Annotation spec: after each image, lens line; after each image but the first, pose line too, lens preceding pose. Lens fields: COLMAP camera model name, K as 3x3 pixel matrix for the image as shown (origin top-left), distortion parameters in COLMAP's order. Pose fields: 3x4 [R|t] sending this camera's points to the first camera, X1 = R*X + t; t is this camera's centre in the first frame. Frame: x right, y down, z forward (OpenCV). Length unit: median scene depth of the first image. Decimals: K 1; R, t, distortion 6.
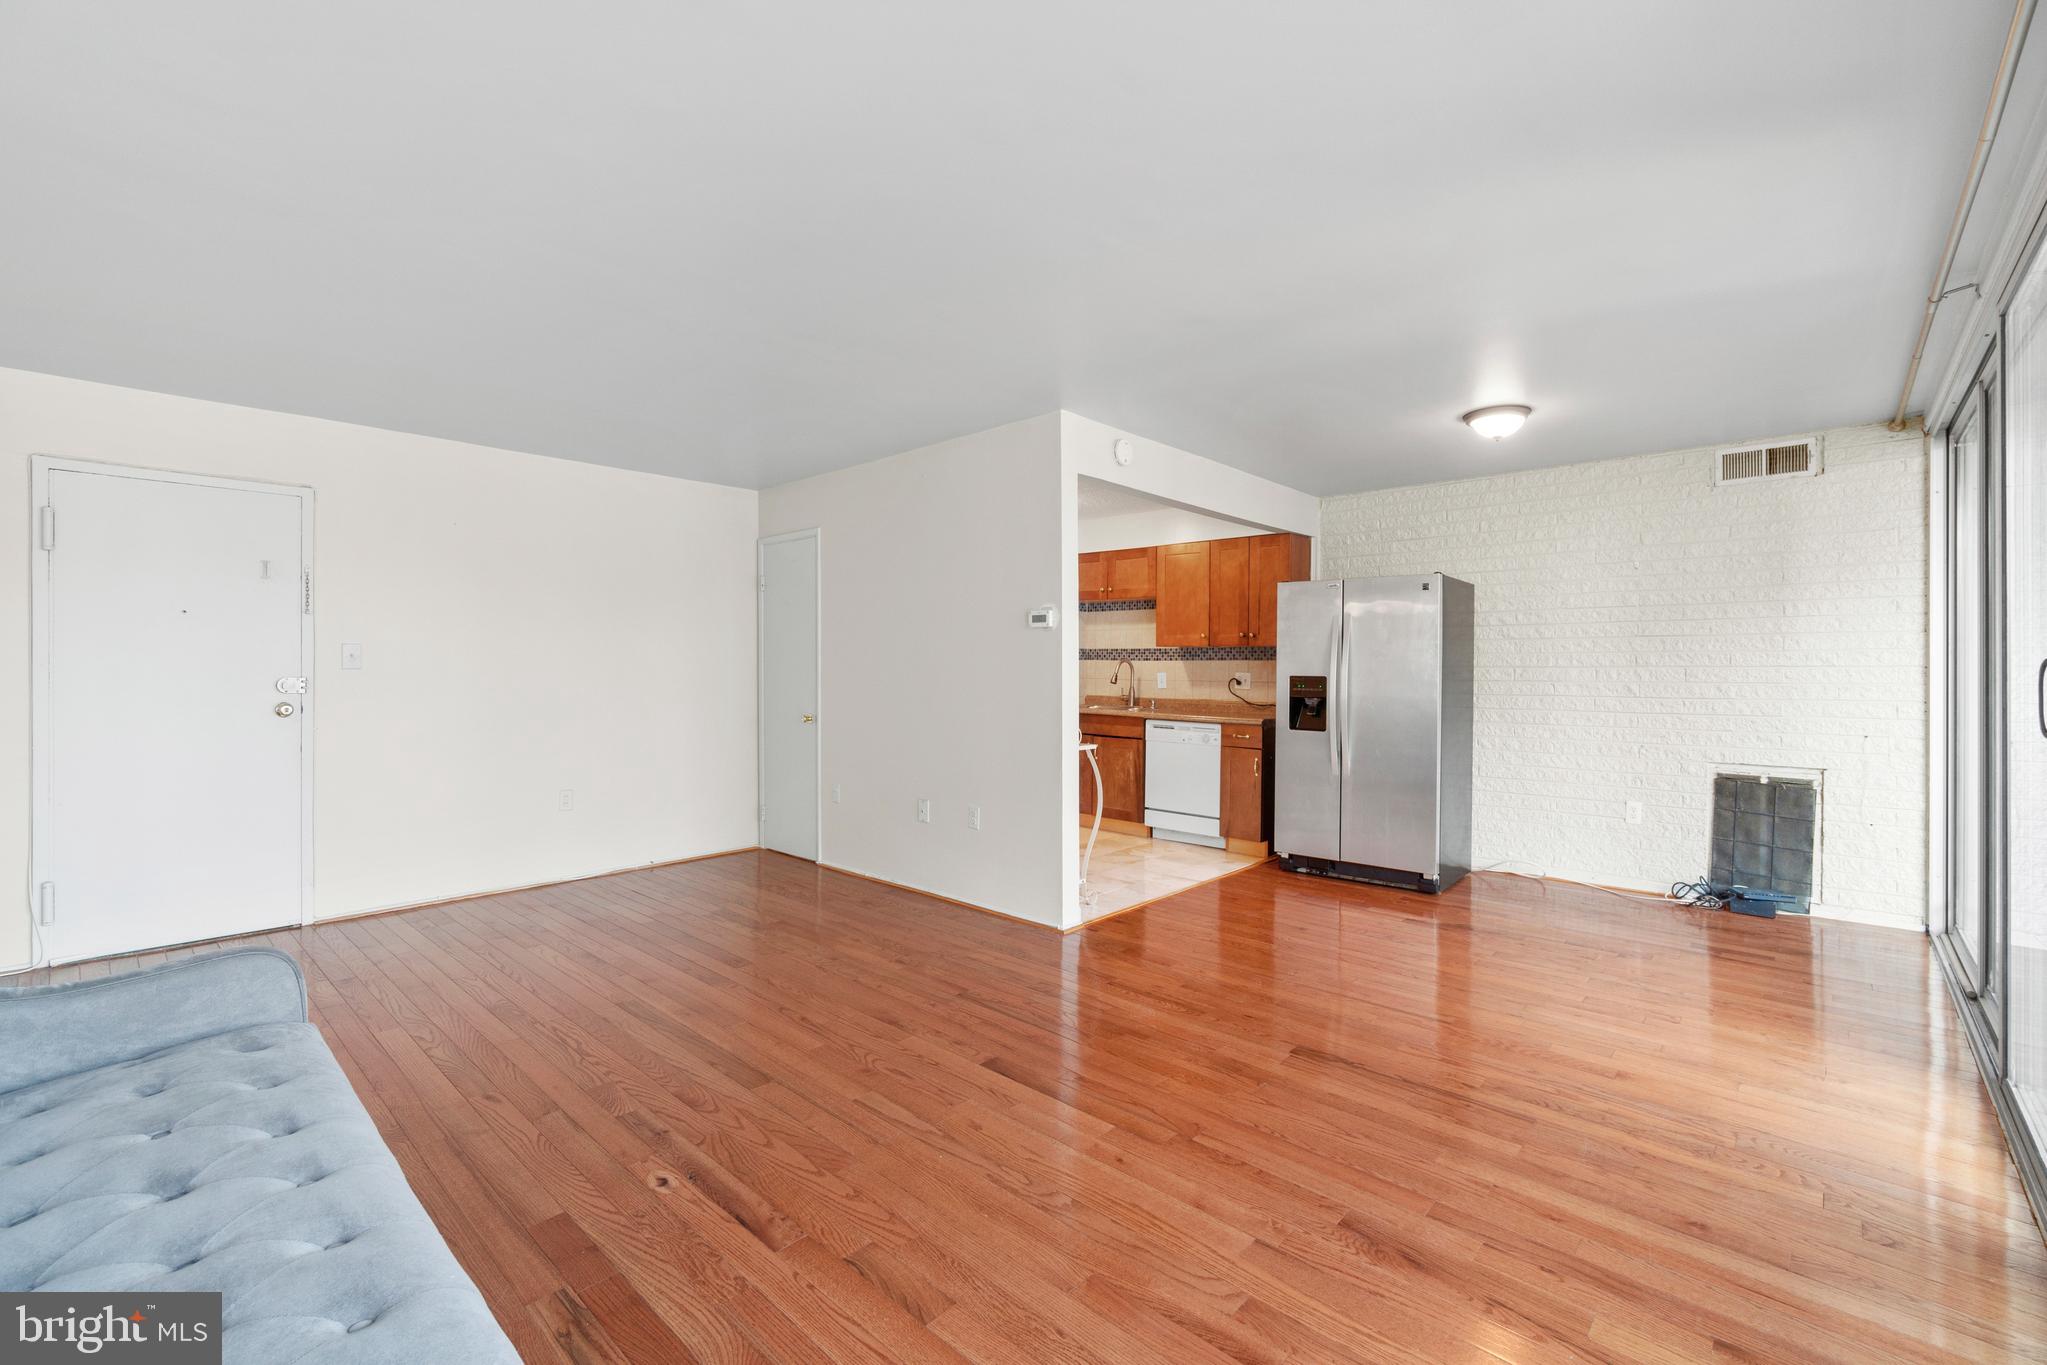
lens RADIAL K [[876.6, 0, 1008.3], [0, 876.6, 666.3], [0, 0, 1]] dist [-0.001125, -0.000062]
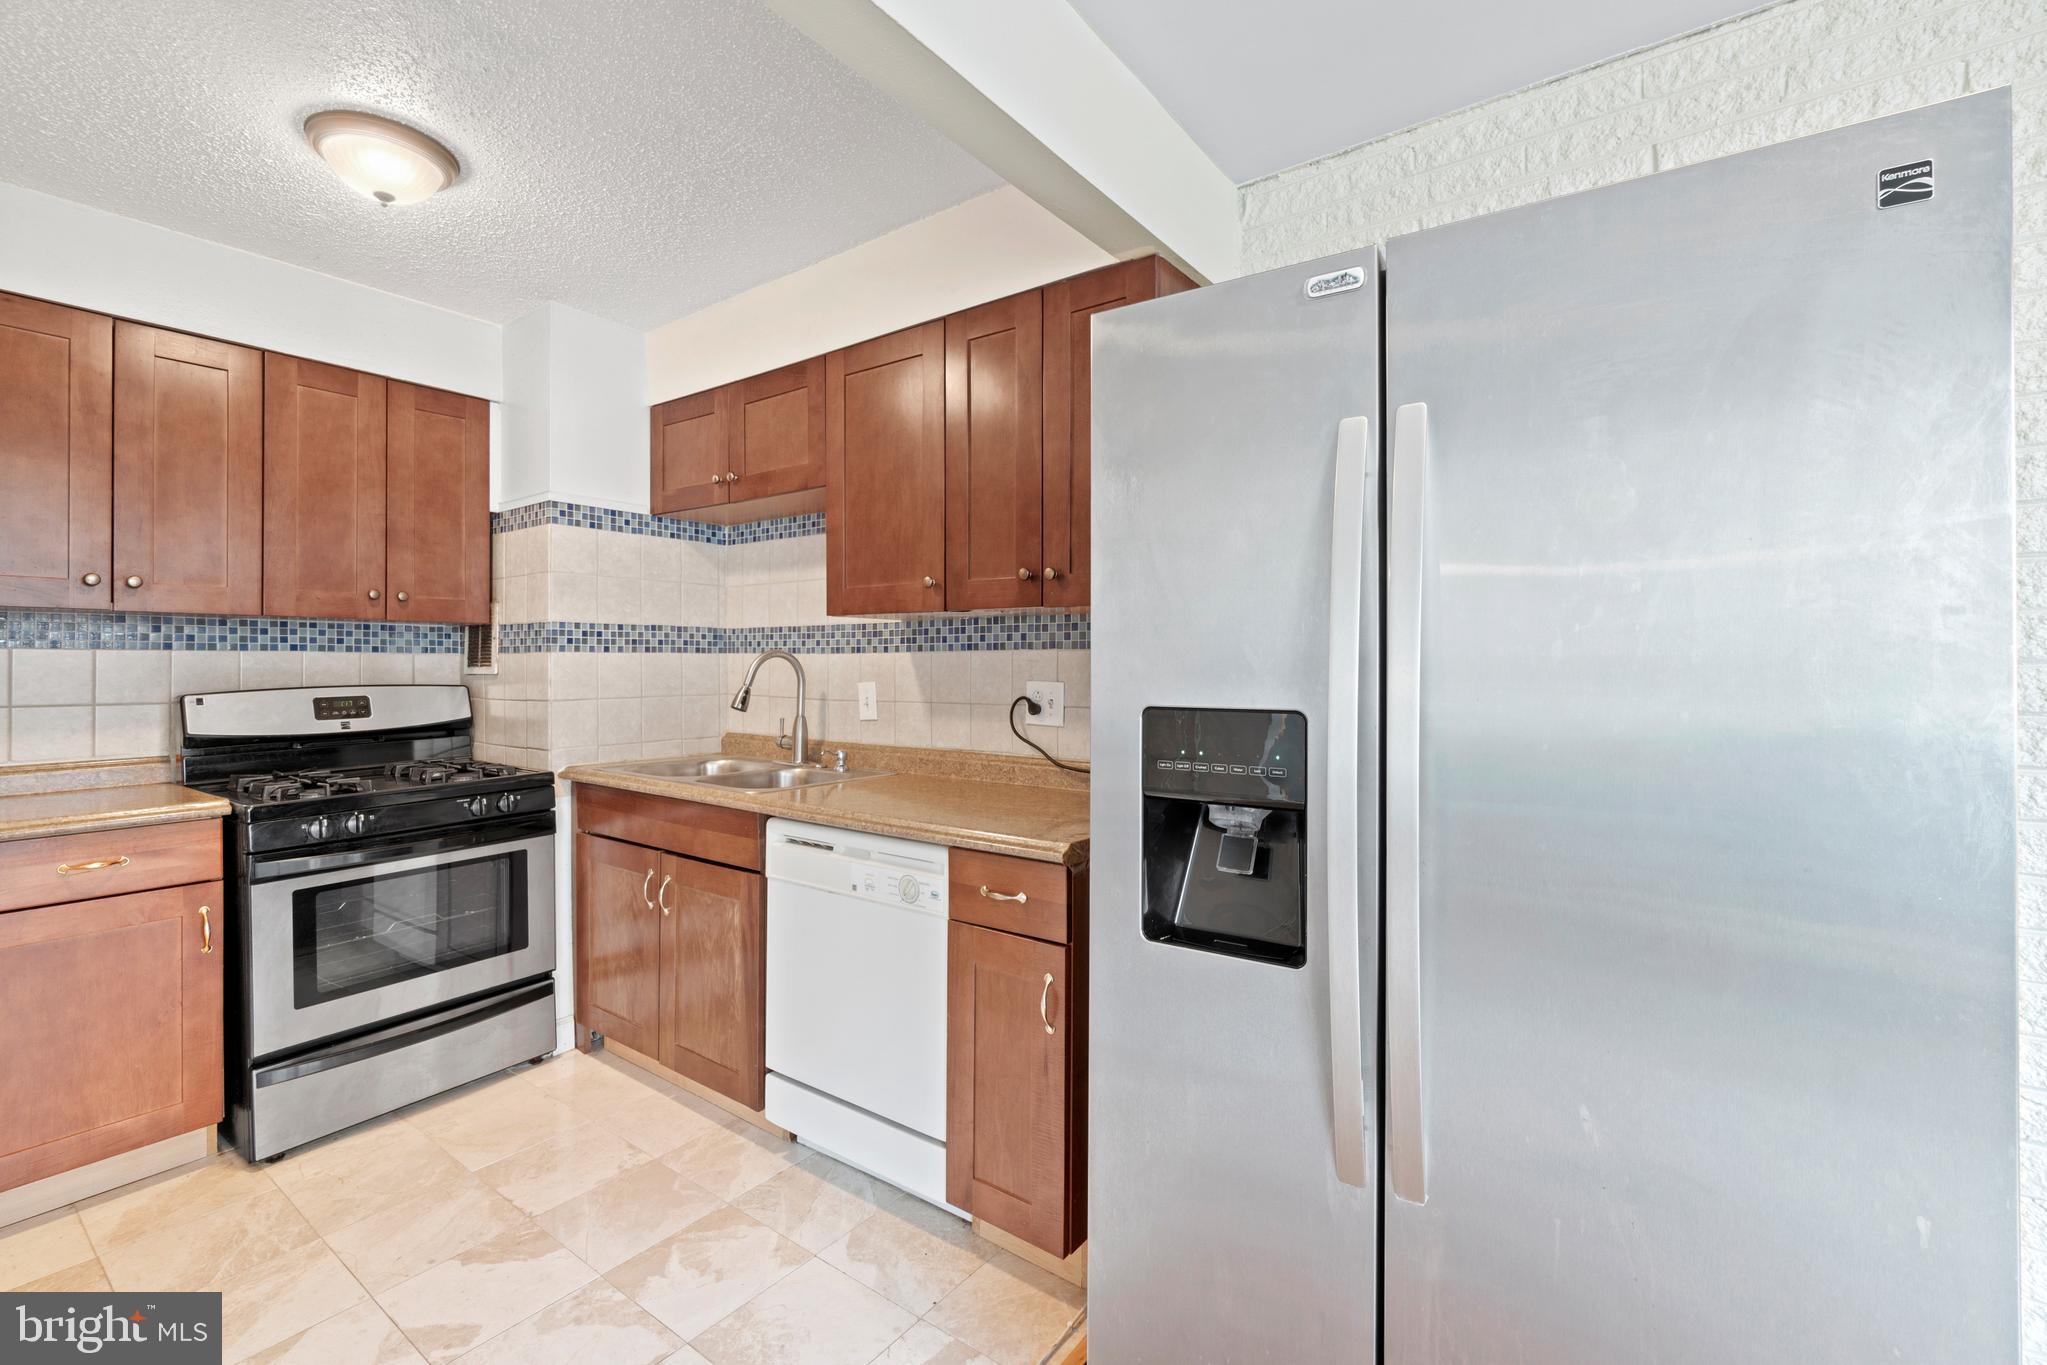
lens RADIAL K [[876.6, 0, 1008.3], [0, 876.6, 666.3], [0, 0, 1]] dist [-0.001125, -0.000062]
pose [[0.993591, -0.006824, 0.112825, 0.213904], [0.006707, 0.999977, 0.001413, -0.000182], [-0.112832, -0.000647, 0.993614, 0.638526]]
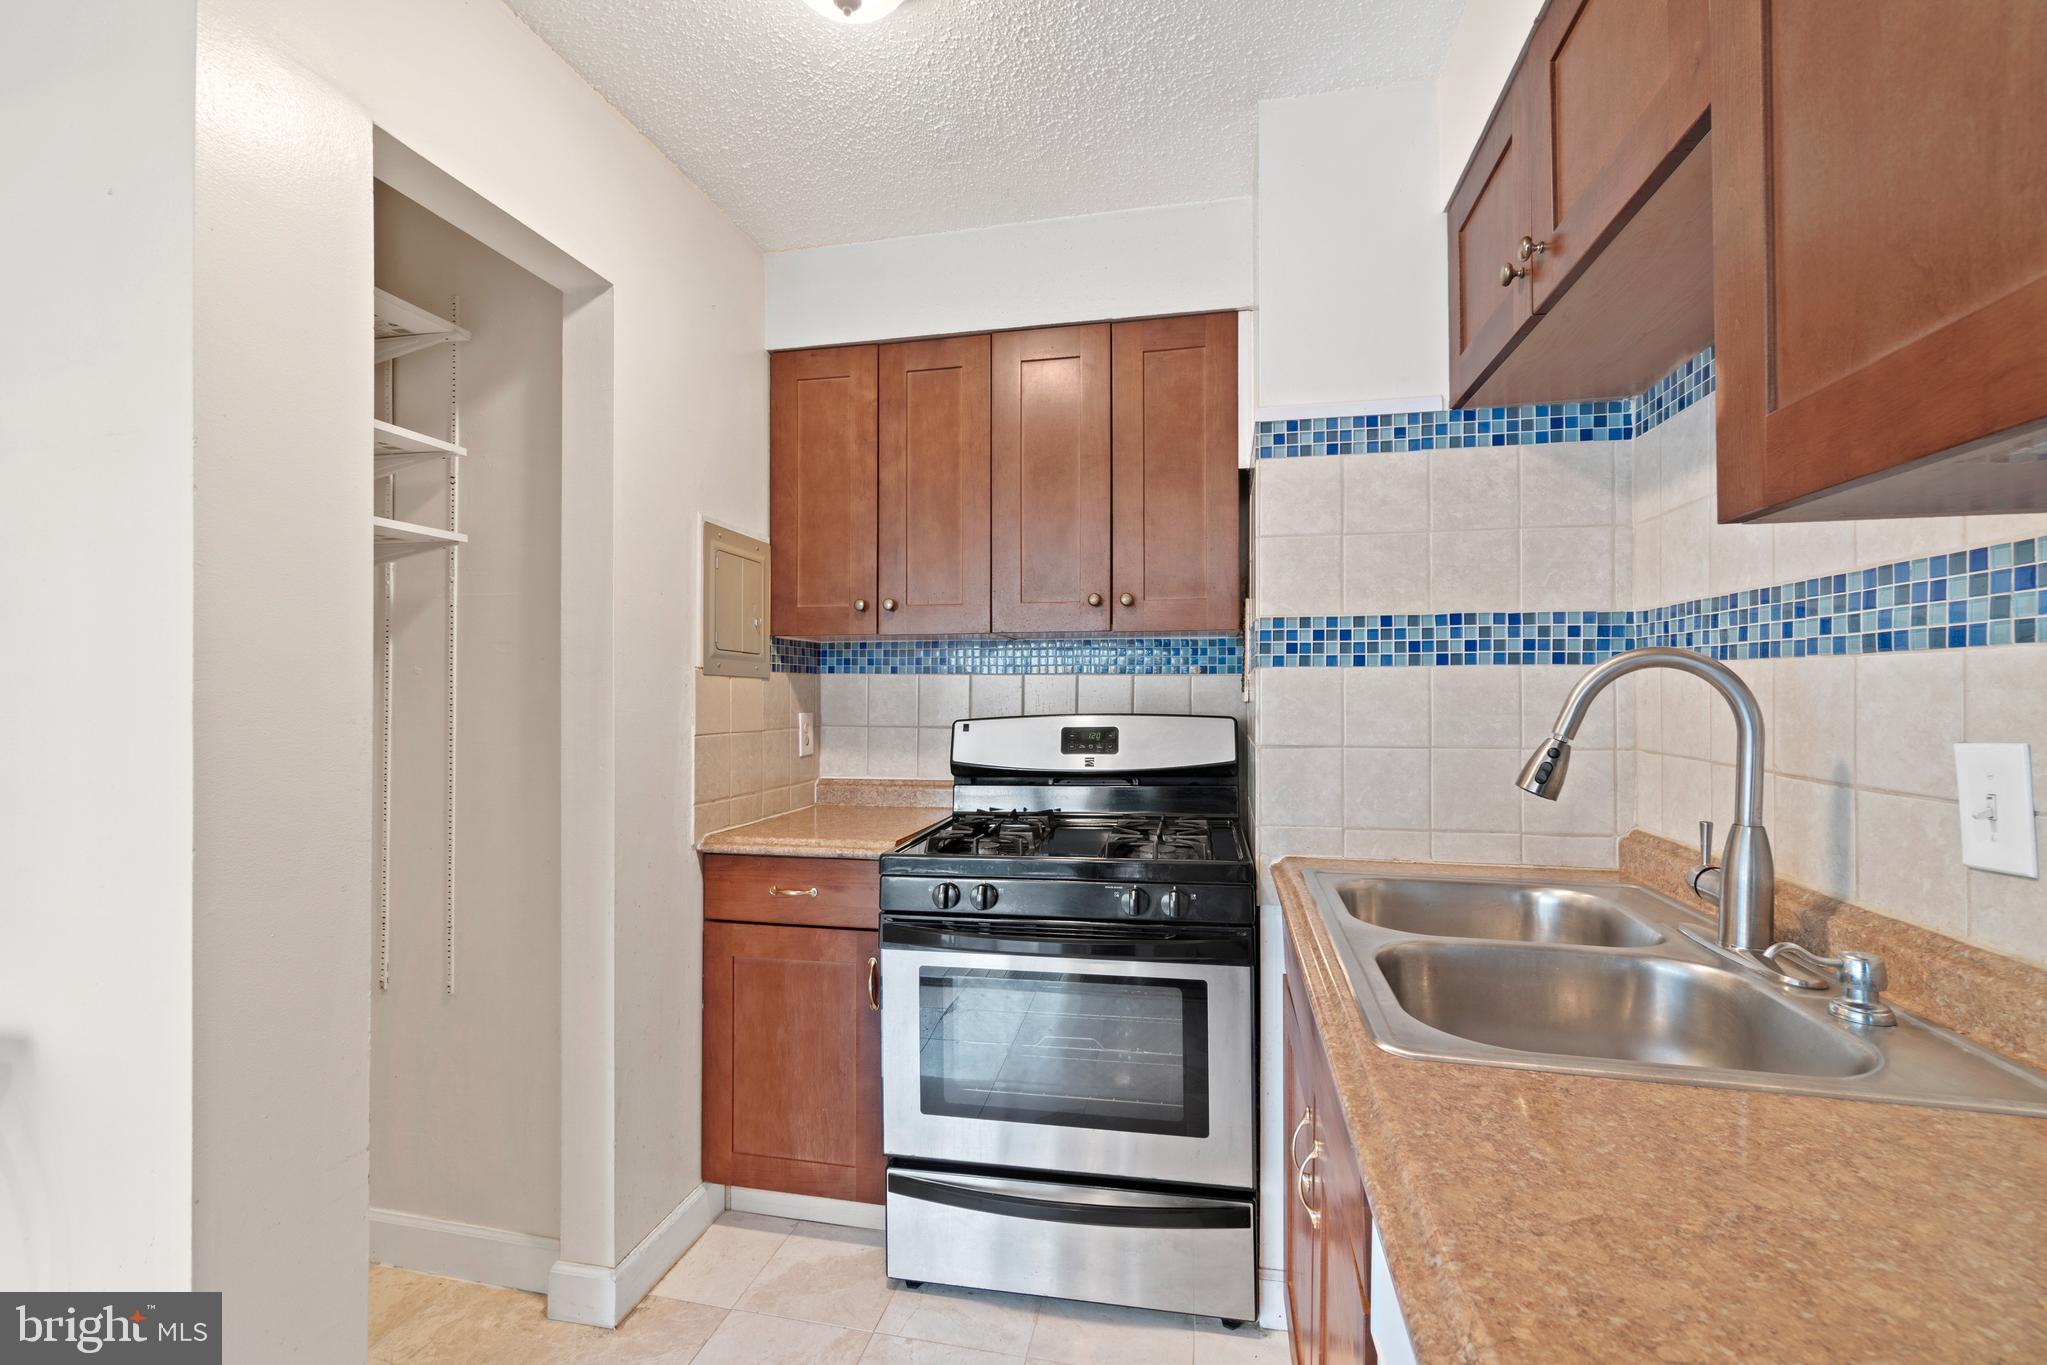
lens RADIAL K [[881.3, 0, 1022.6], [0, 881.3, 688.1], [0, 0, 1]] dist [-0.002350, 0.000040]
pose [[0.512363, -0.009672, -0.858715, 0.232216], [0.002061, 0.999948, -0.010033, 0.000819], [0.858767, 0.003370, 0.512356, 0.900328]]
